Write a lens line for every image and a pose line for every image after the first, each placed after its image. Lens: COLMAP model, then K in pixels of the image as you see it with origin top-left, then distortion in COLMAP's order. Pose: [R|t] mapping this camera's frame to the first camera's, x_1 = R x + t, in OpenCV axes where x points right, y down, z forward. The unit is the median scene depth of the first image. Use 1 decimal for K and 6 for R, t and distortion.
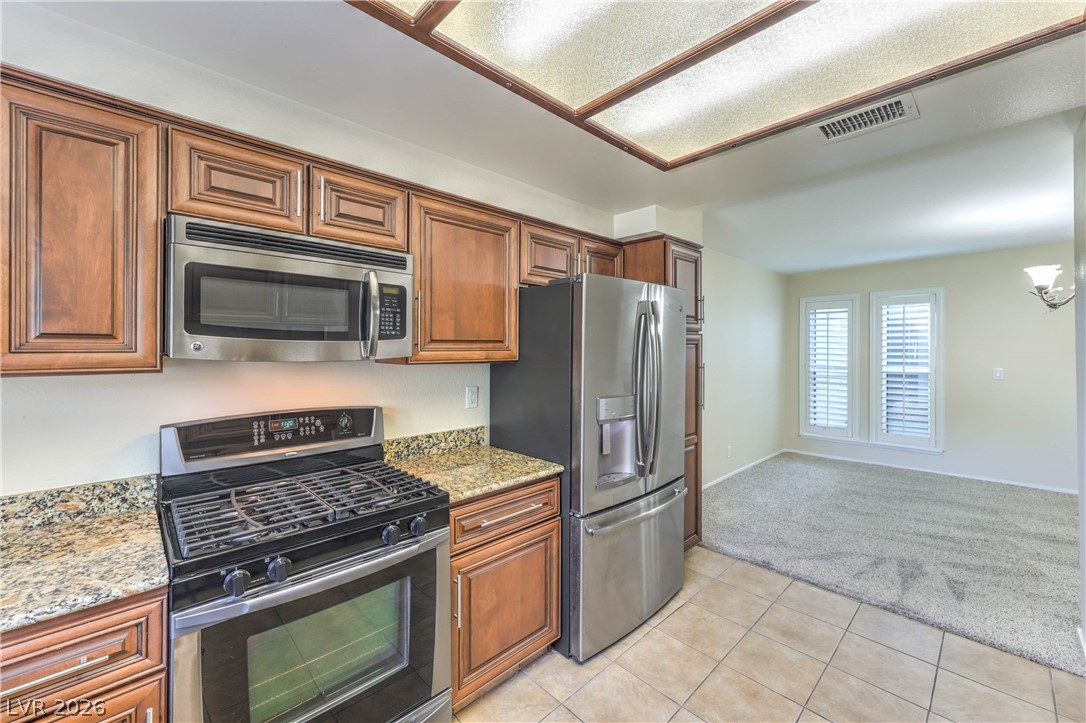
lens RADIAL K [[436.4, 0, 538.6], [0, 436.4, 349.9], [0, 0, 1]] dist [0.002304, 0.001349]
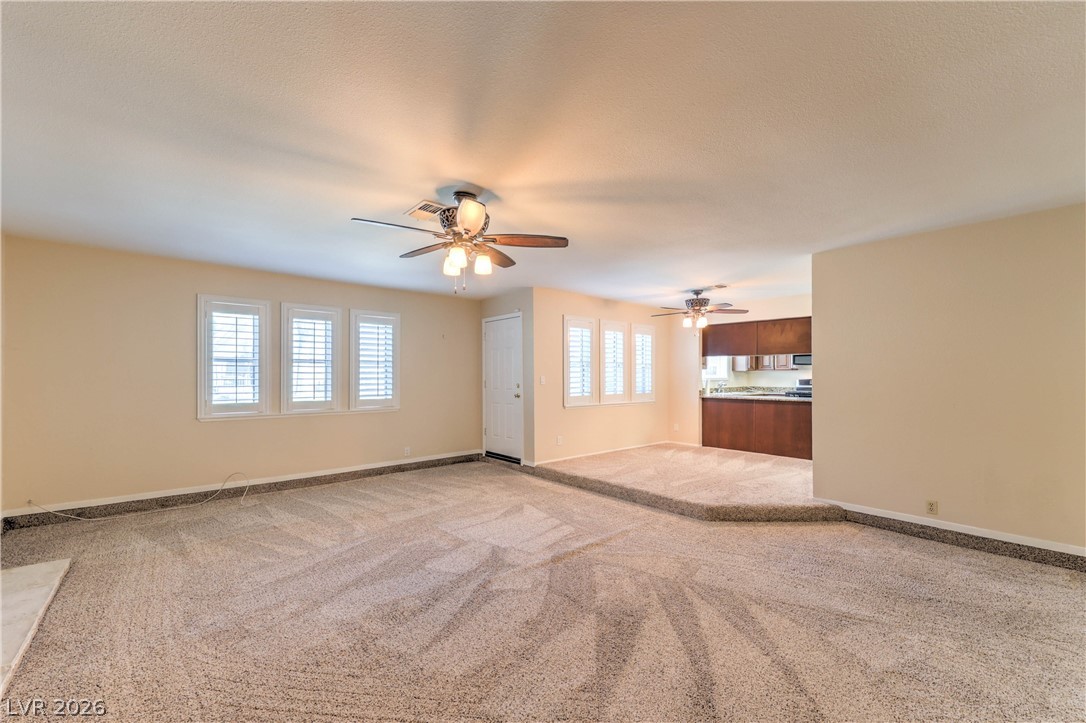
lens RADIAL K [[436.4, 0, 558.0], [0, 436.4, 372.7], [0, 0, 1]] dist [0.002304, 0.001349]
pose [[-0.031078, -0.002138, -0.999515, 3.872764], [0.001496, 0.999996, -0.002186, 0.062661], [0.999516, -0.001564, -0.031075, -1.570550]]
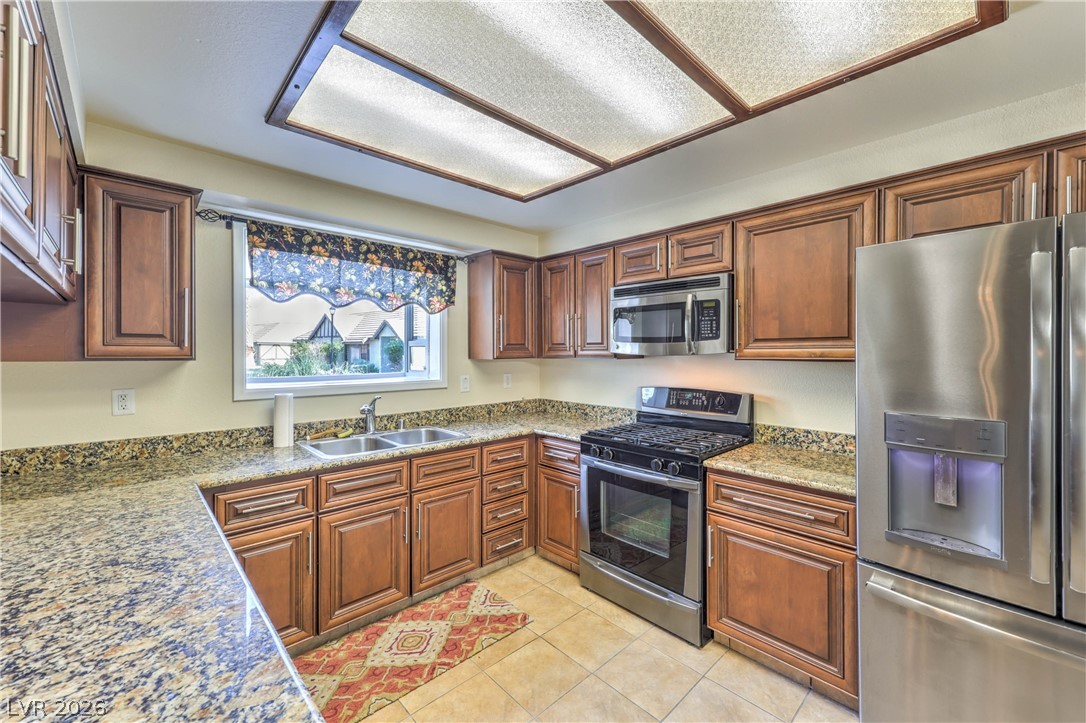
lens RADIAL K [[436.4, 0, 553.2], [0, 436.4, 355.1], [0, 0, 1]] dist [0.002304, 0.001349]
pose [[0.012347, 0.010522, -0.999868, 0.829784], [-0.000843, 0.999944, 0.010513, 0.006617], [0.999923, 0.000713, 0.012355, 0.411836]]
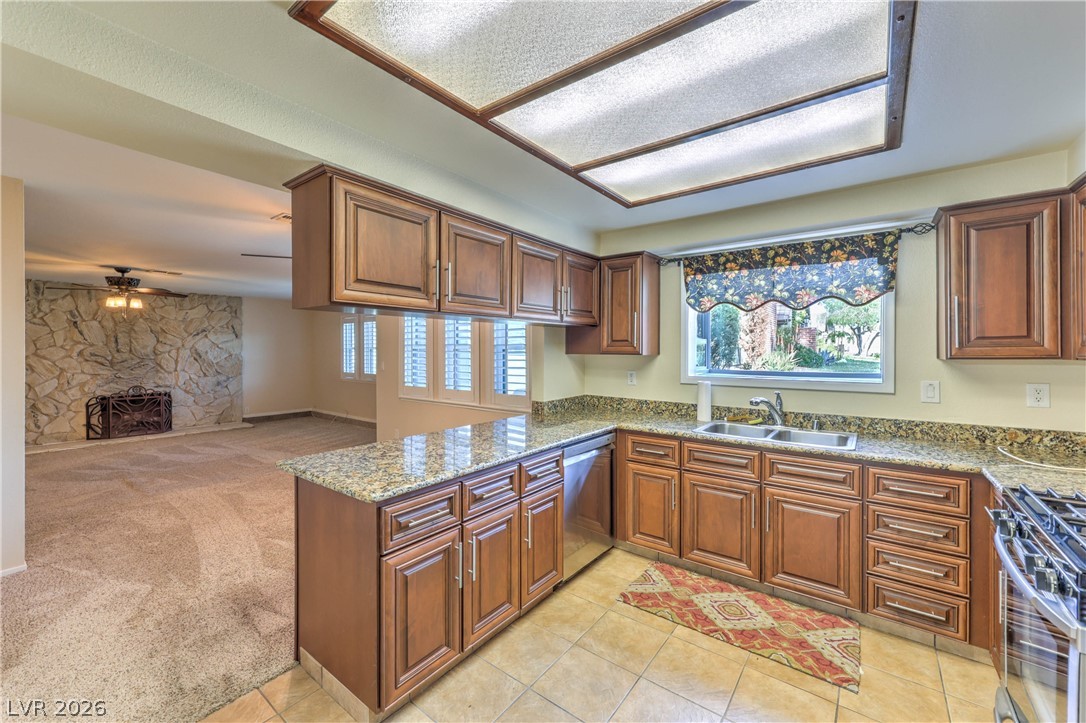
lens RADIAL K [[436.4, 0, 540.8], [0, 436.4, 354.2], [0, 0, 1]] dist [0.002304, 0.001349]
pose [[-0.987139, 0.005084, -0.159781, 0.486348], [0.003802, 0.999958, 0.008332, 0.011412], [0.159817, 0.007617, -0.987117, 1.118186]]
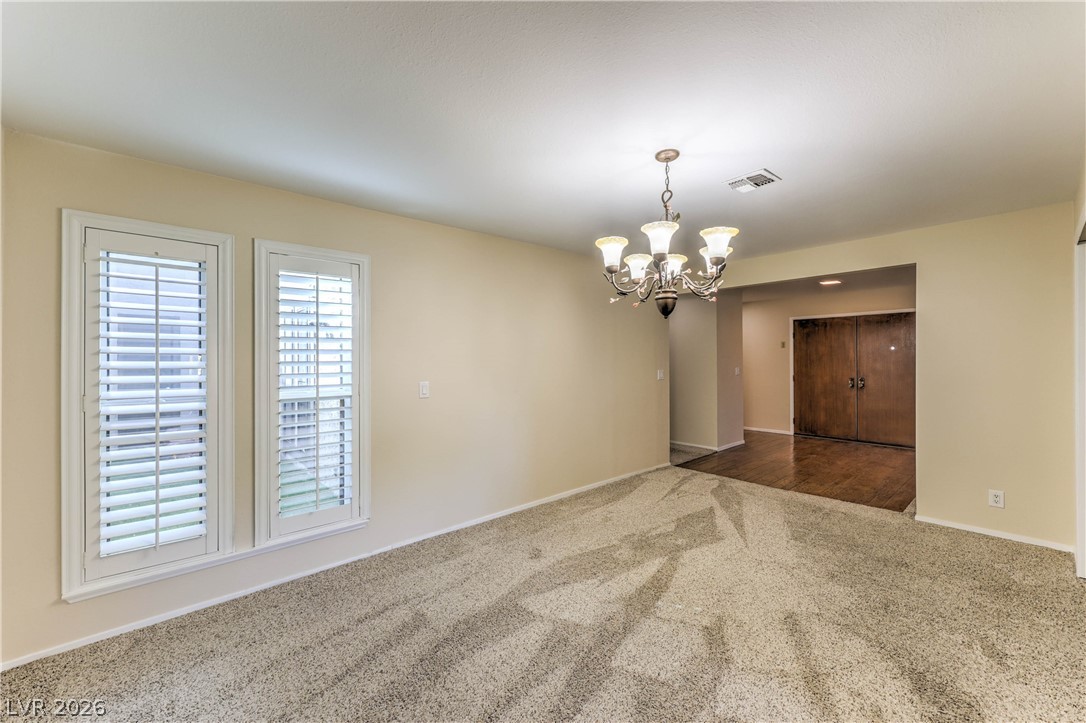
lens RADIAL K [[436.4, 0, 550.3], [0, 436.4, 362.8], [0, 0, 1]] dist [0.002304, 0.001349]
pose [[0.031911, -0.003837, 0.999483, 0.717202], [0.005262, 0.999979, 0.003671, 0.017941], [-0.999477, 0.005142, 0.031930, 1.646206]]
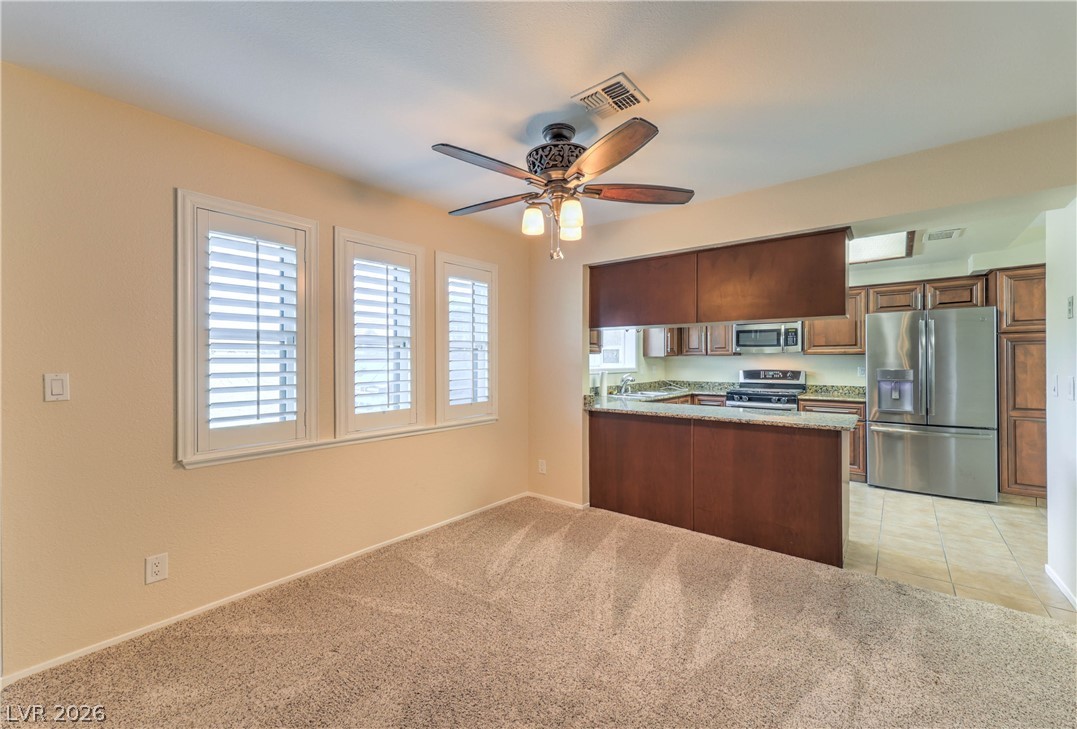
lens RADIAL K [[432.8, 0, 542.1], [0, 432.8, 360.3], [0, 0, 1]] dist [0.002304, 0.001349]
pose [[0.129570, 0.003111, -0.991565, 2.012291], [0.001817, 0.999993, 0.003375, 0.050652], [0.991569, -0.002239, 0.129564, -0.930330]]
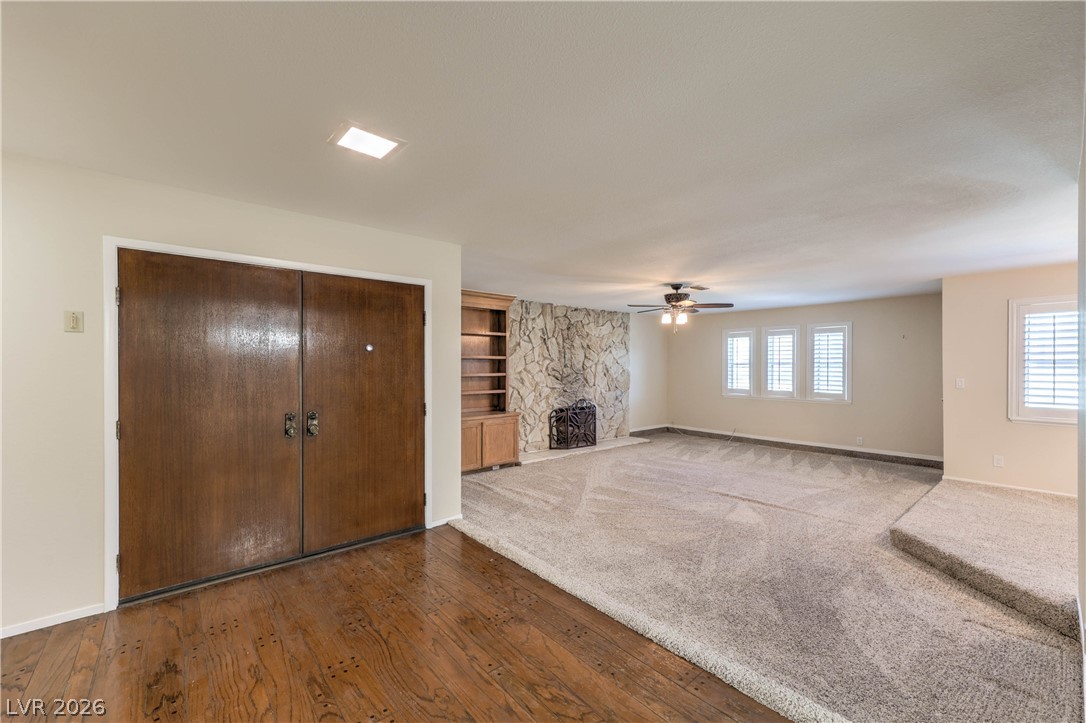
lens RADIAL K [[436.4, 0, 533.5], [0, 436.4, 367.4], [0, 0, 1]] dist [0.002304, 0.001349]
pose [[-0.997380, 0.002628, 0.072296, 3.222518], [0.002776, 0.999994, 0.001939, 0.005530], [-0.072291, 0.002134, -0.997381, 0.823912]]
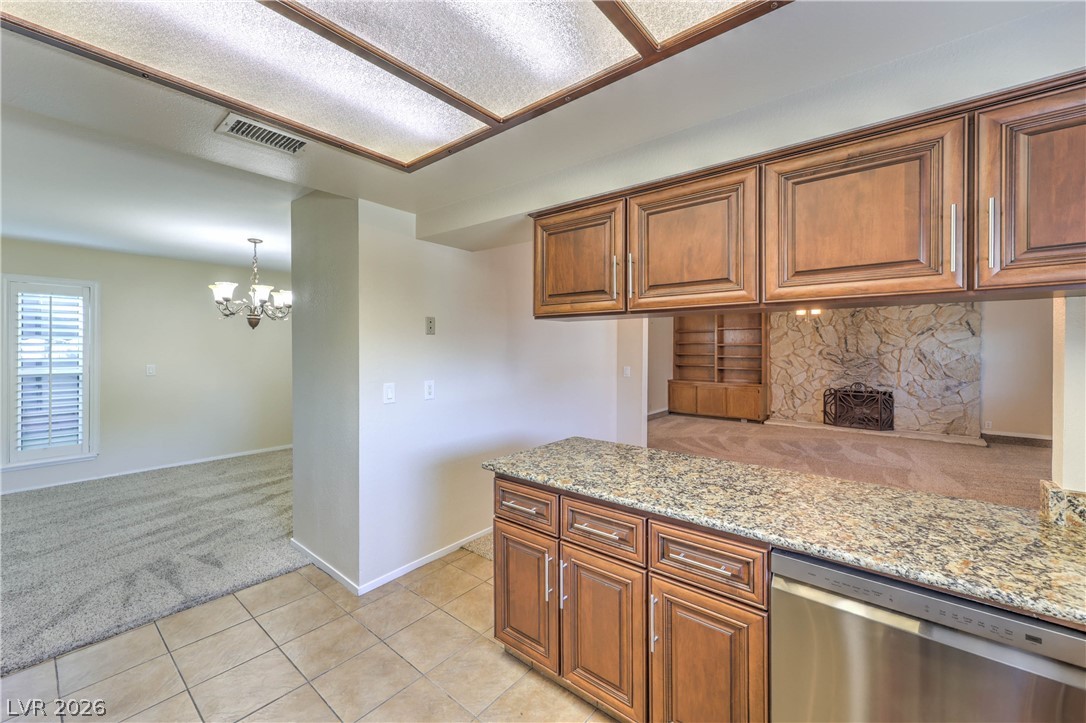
lens RADIAL K [[436.4, 0, 545.6], [0, 436.4, 350.6], [0, 0, 1]] dist [0.002304, 0.001349]
pose [[-0.123933, -0.002441, 0.992288, -0.324688], [-0.003043, 0.999993, 0.002080, 0.000243], [-0.992286, -0.002762, -0.123940, 0.345633]]
